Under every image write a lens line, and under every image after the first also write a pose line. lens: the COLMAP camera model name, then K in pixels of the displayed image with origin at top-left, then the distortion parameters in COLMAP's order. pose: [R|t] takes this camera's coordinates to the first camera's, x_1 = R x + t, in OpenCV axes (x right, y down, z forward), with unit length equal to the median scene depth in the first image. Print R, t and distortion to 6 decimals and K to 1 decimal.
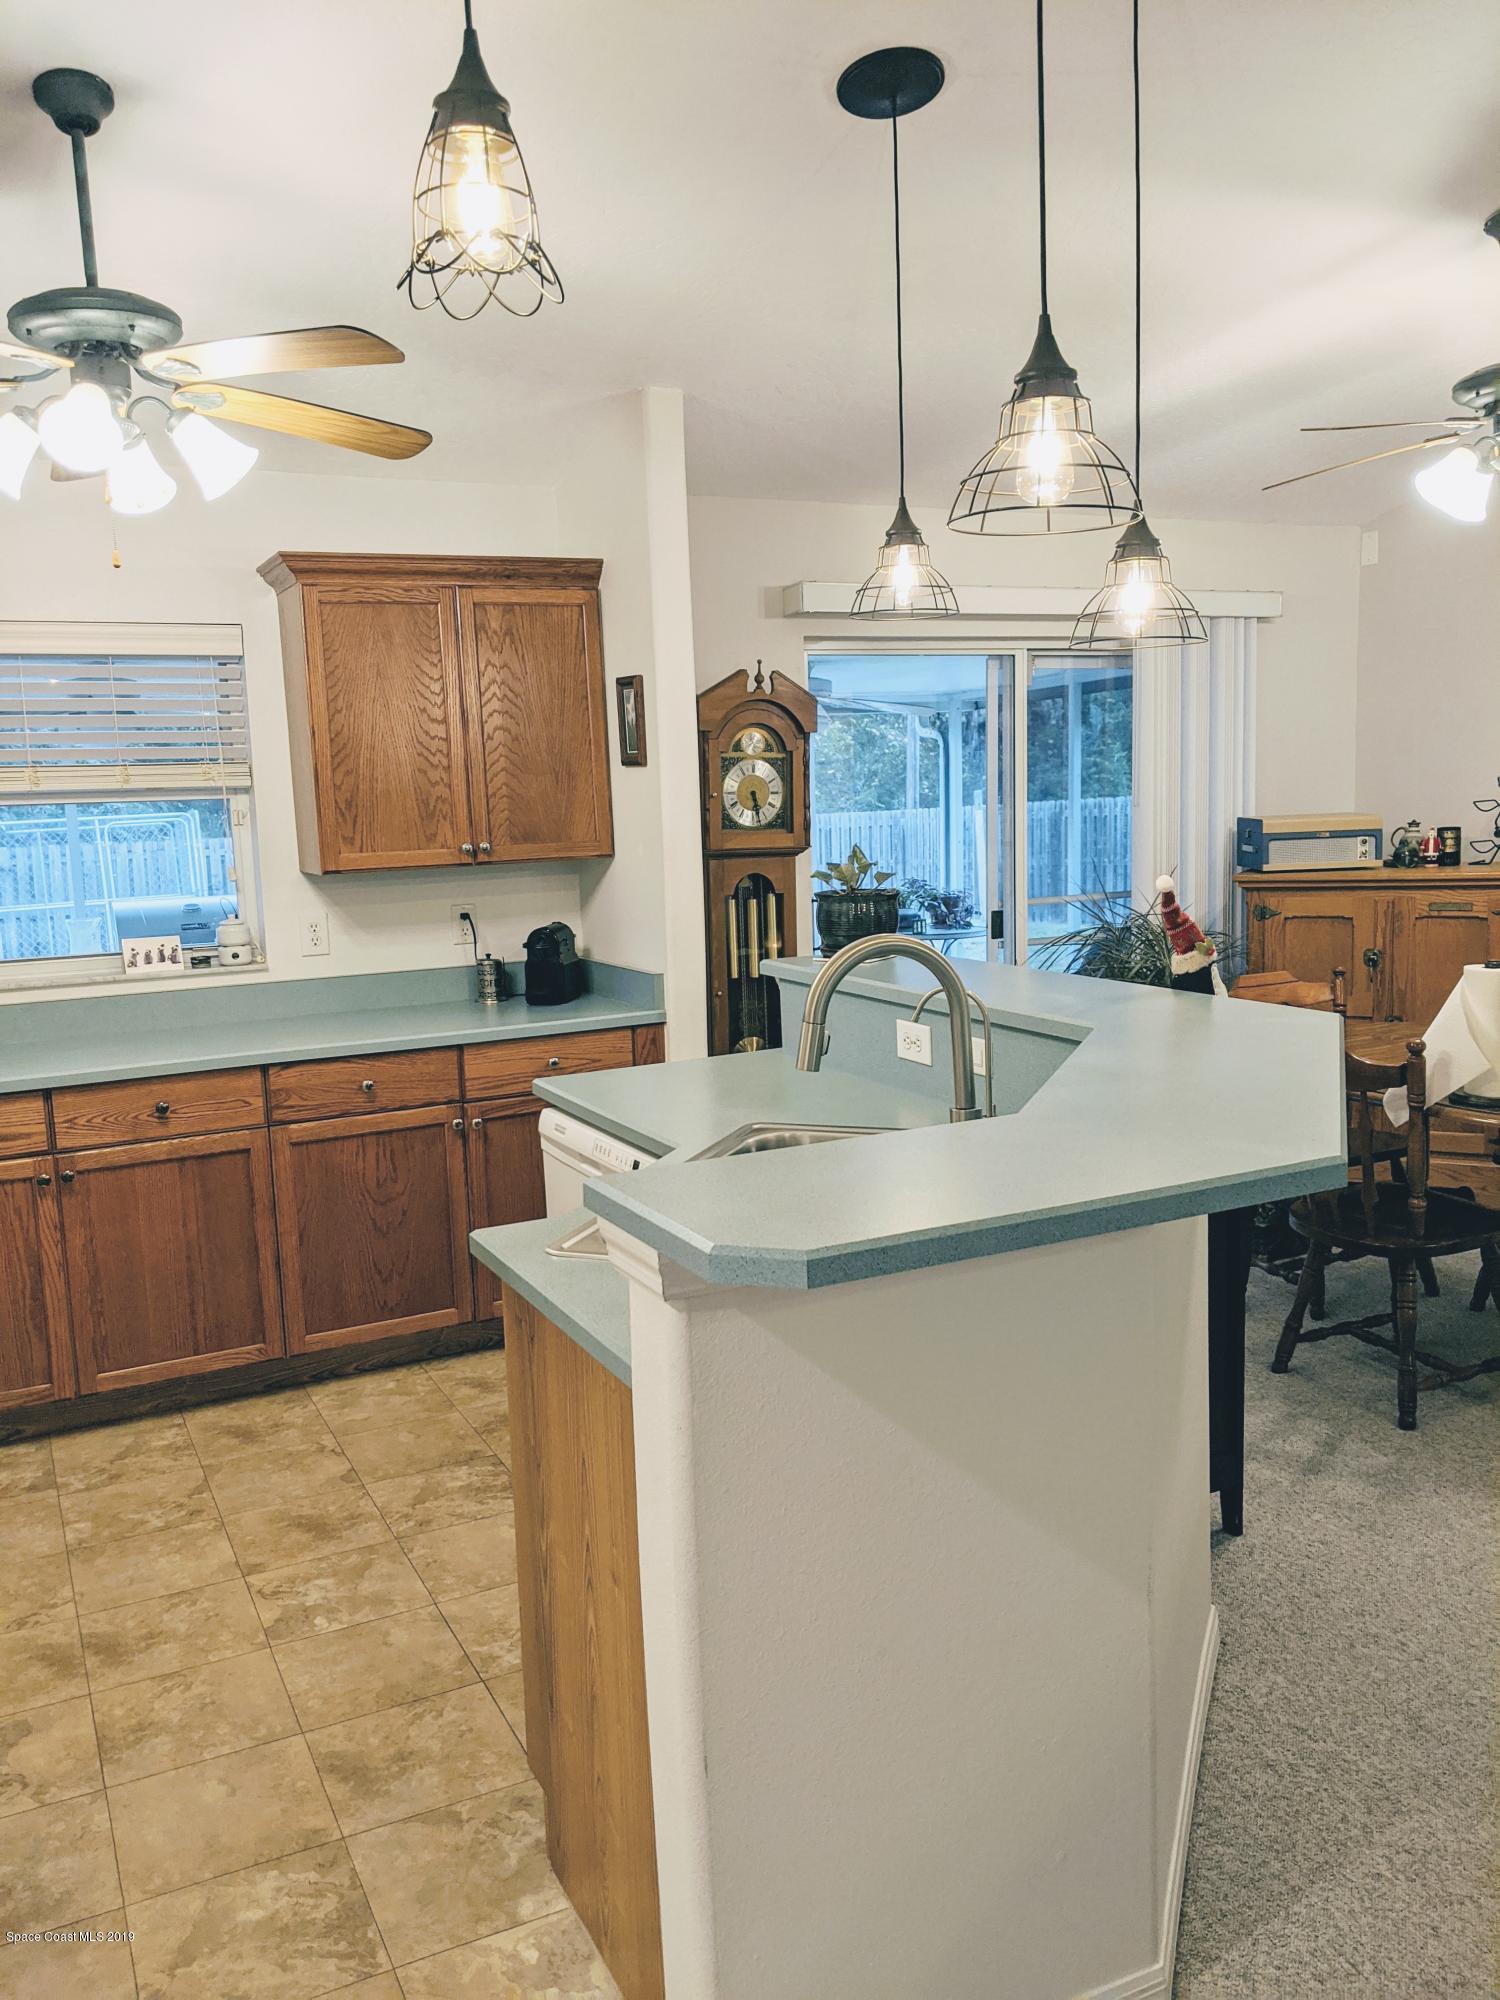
lens RADIAL K [[1596.9, 0, 774.8], [0, 1596.9, 1000.4], [0, 0, 1]] dist [0.074576, -0.120880]
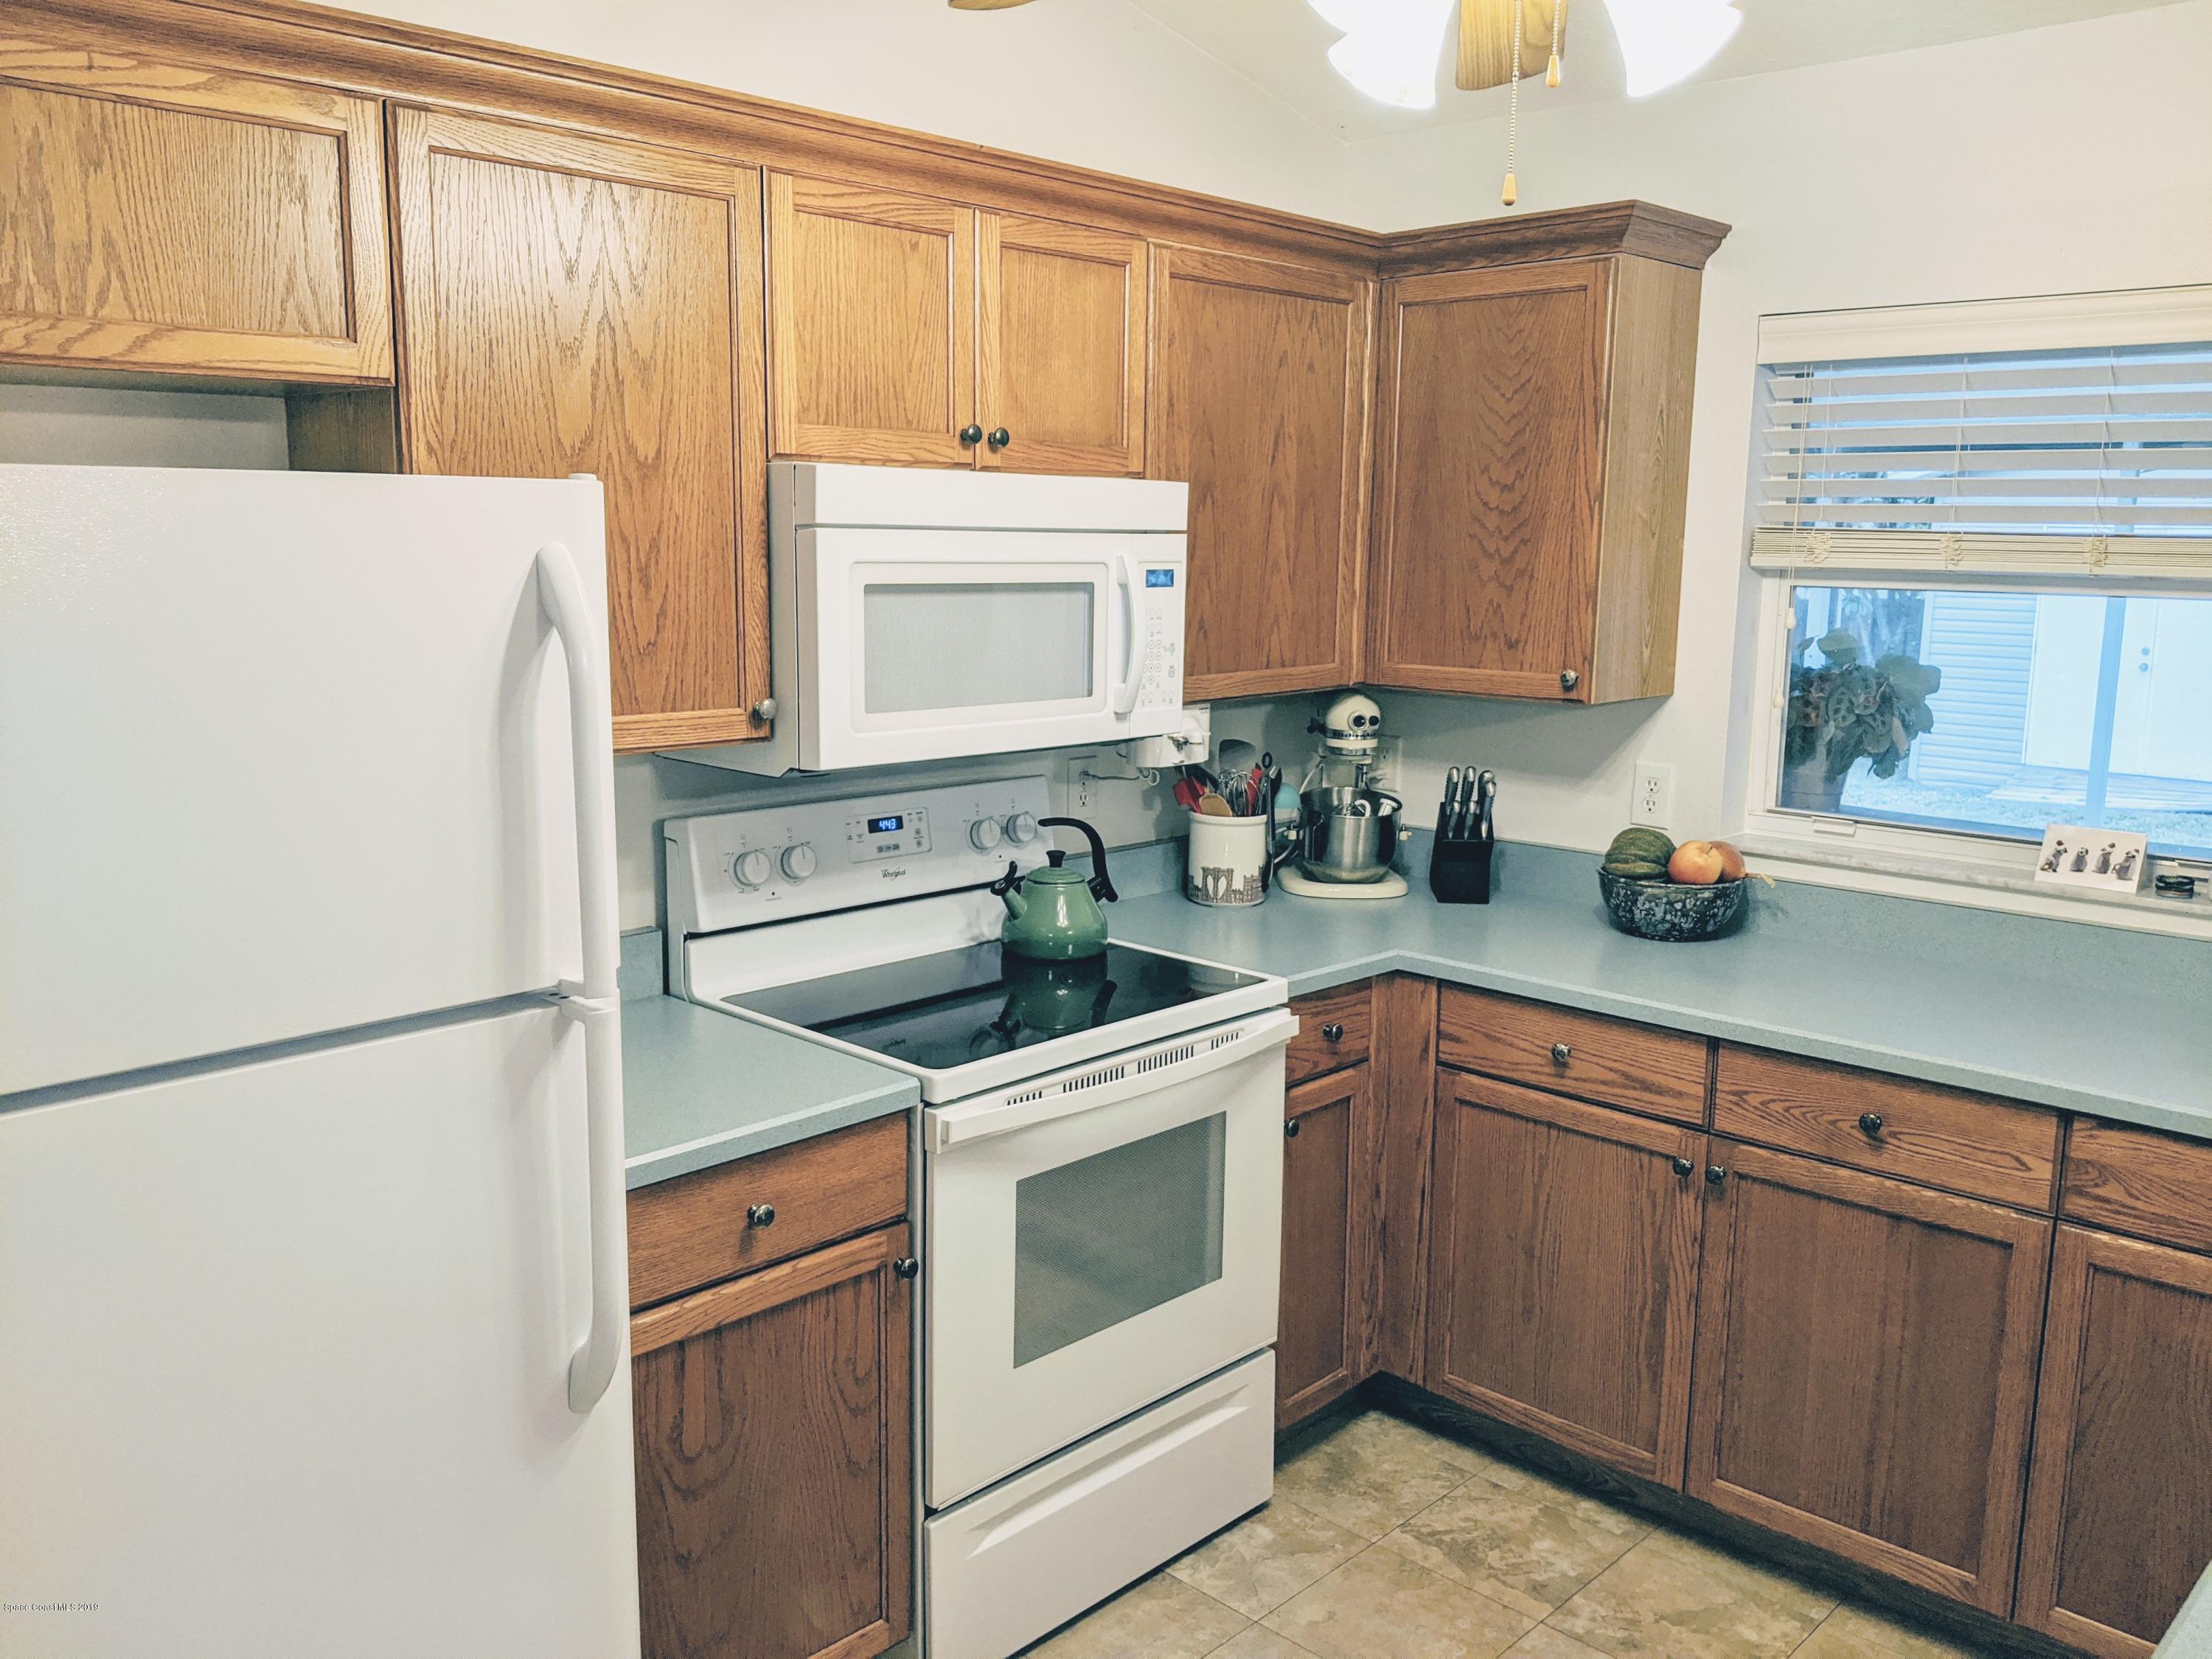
lens RADIAL K [[1766.1, 0, 1095.9], [0, 1766.1, 826.2], [0, 0, 1]] dist [0.074576, -0.120880]
pose [[0.330444, 0.193021, -0.923878, 0.099869], [-0.147737, 0.977377, 0.151357, -0.086472], [0.932191, 0.086476, 0.351484, 0.433936]]
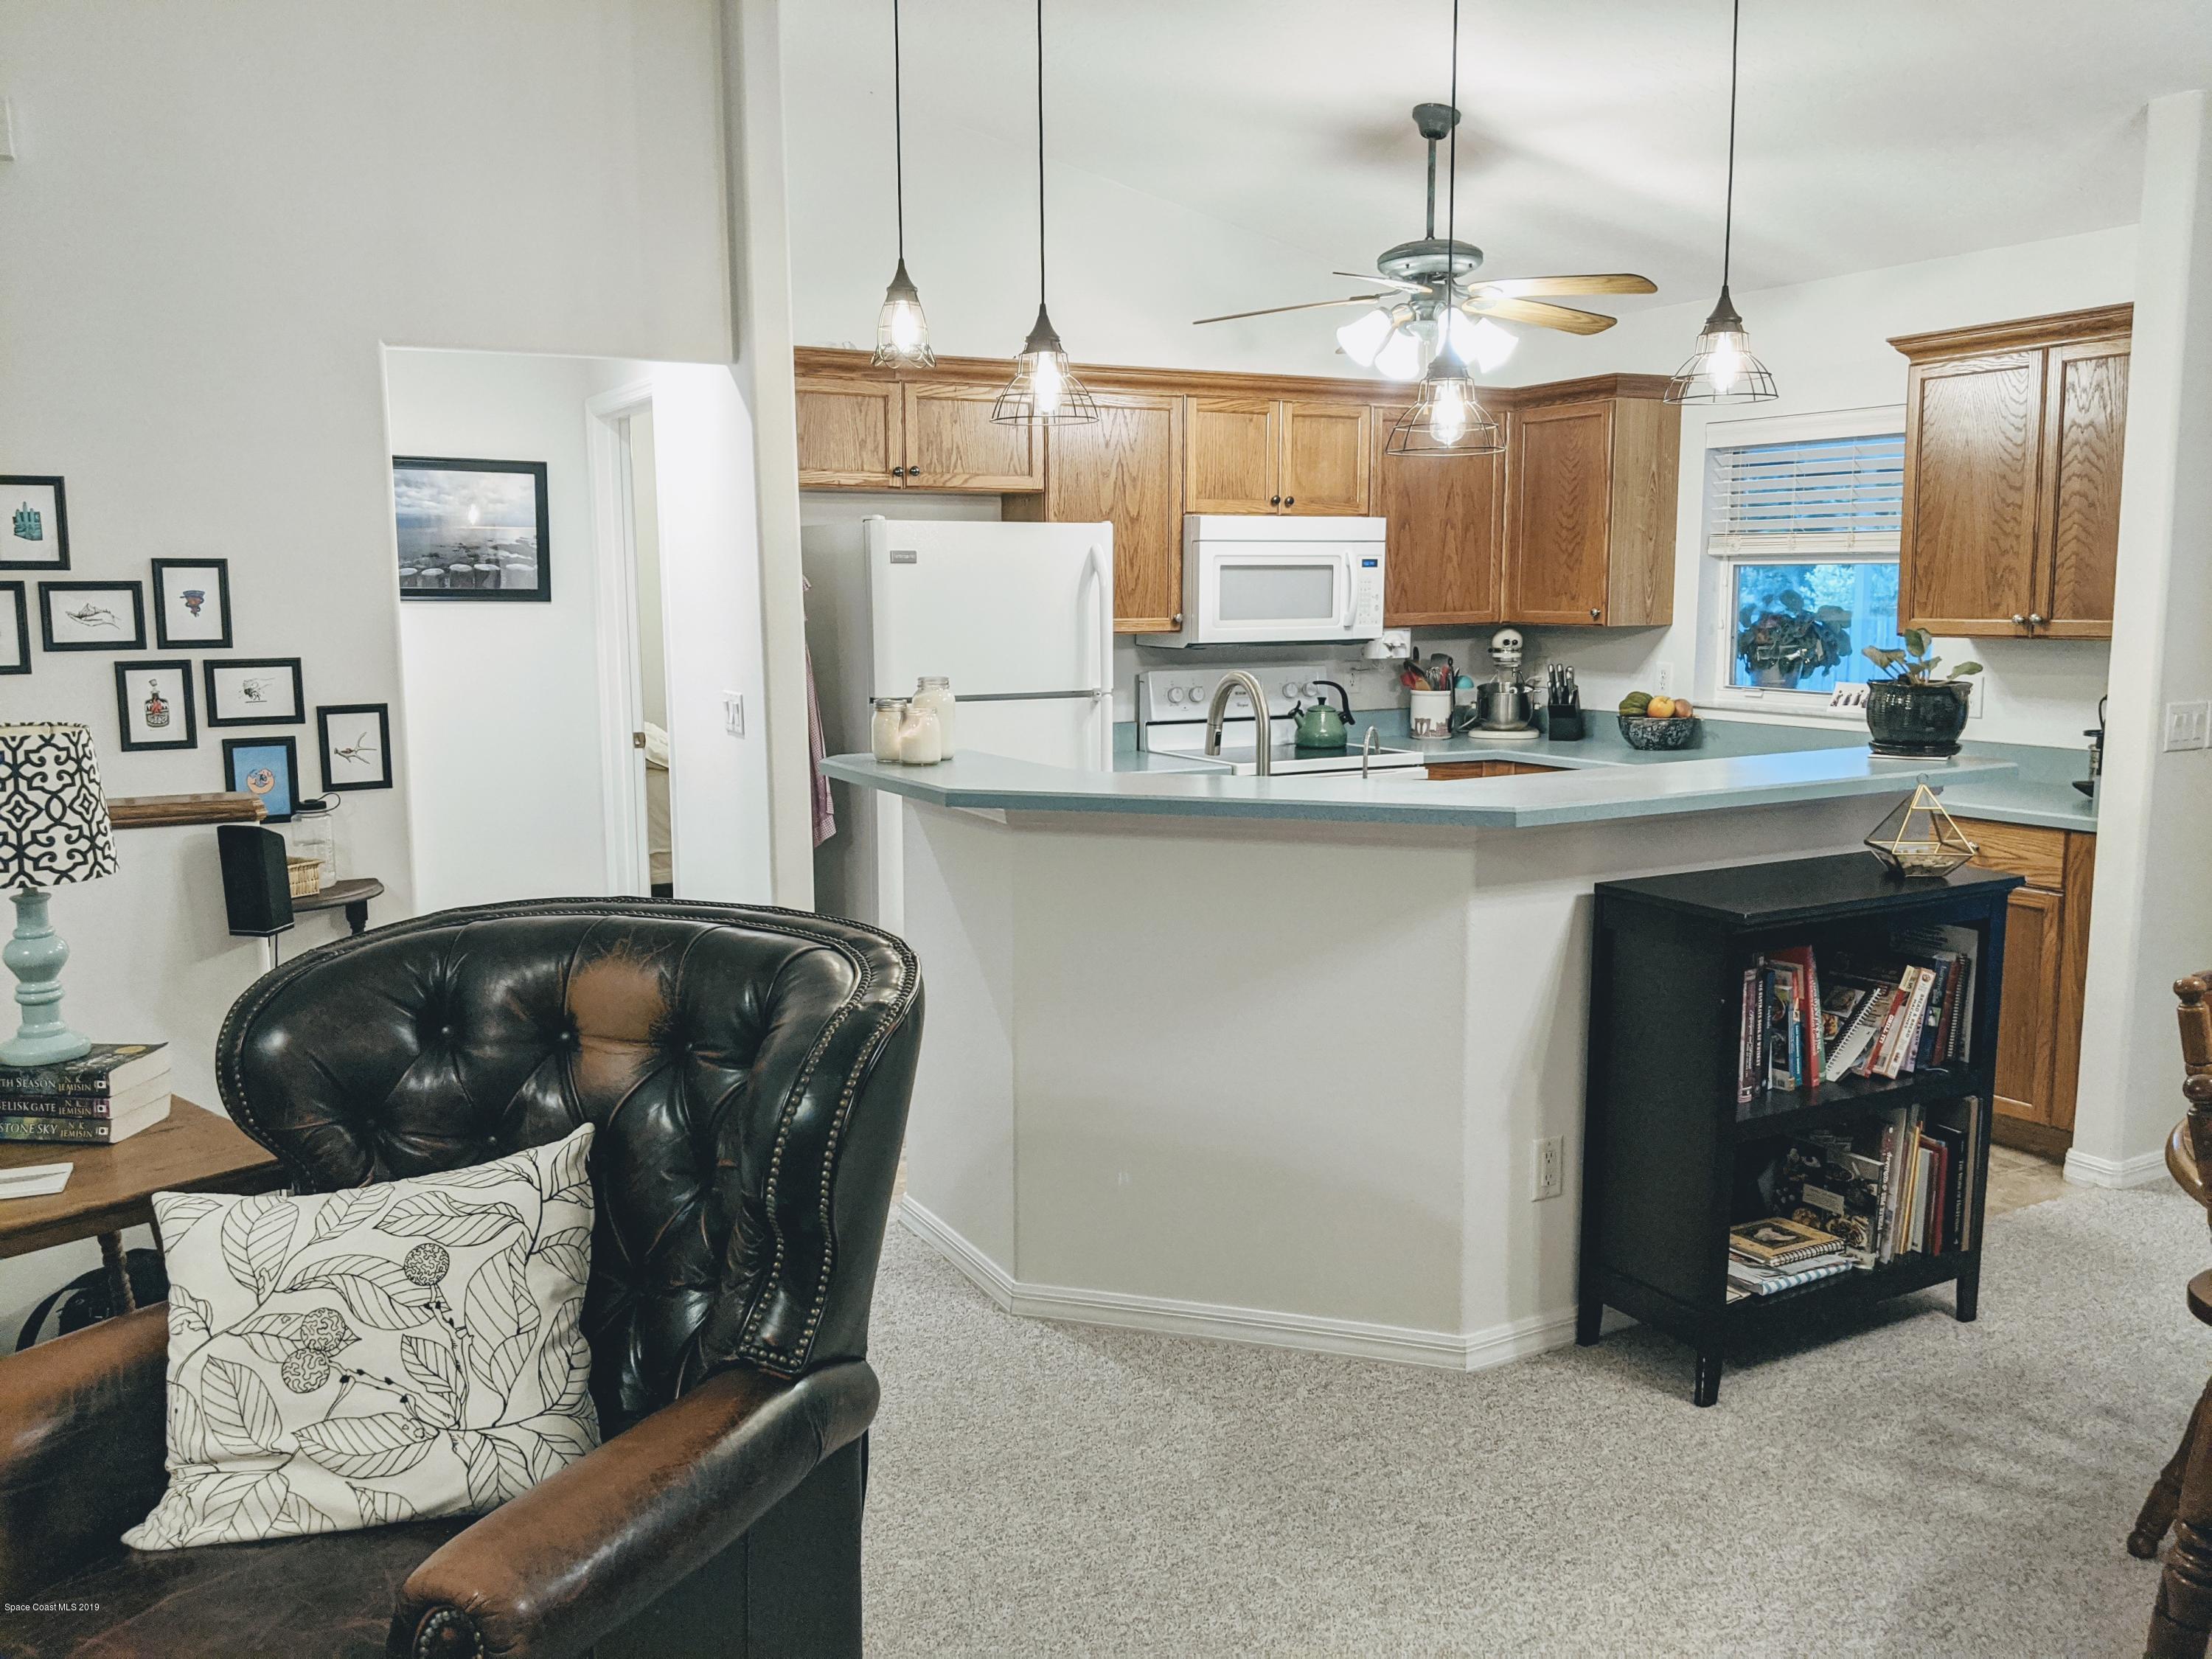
lens RADIAL K [[1766.1, 0, 1089.5], [0, 1766.1, 825.5], [0, 0, 1]] dist [0.074576, -0.120880]
pose [[0.033562, 0.170395, -0.984804, 0.879785], [-0.128255, 0.977946, 0.164837, -0.080505], [0.991173, 0.120774, 0.054676, 0.408941]]
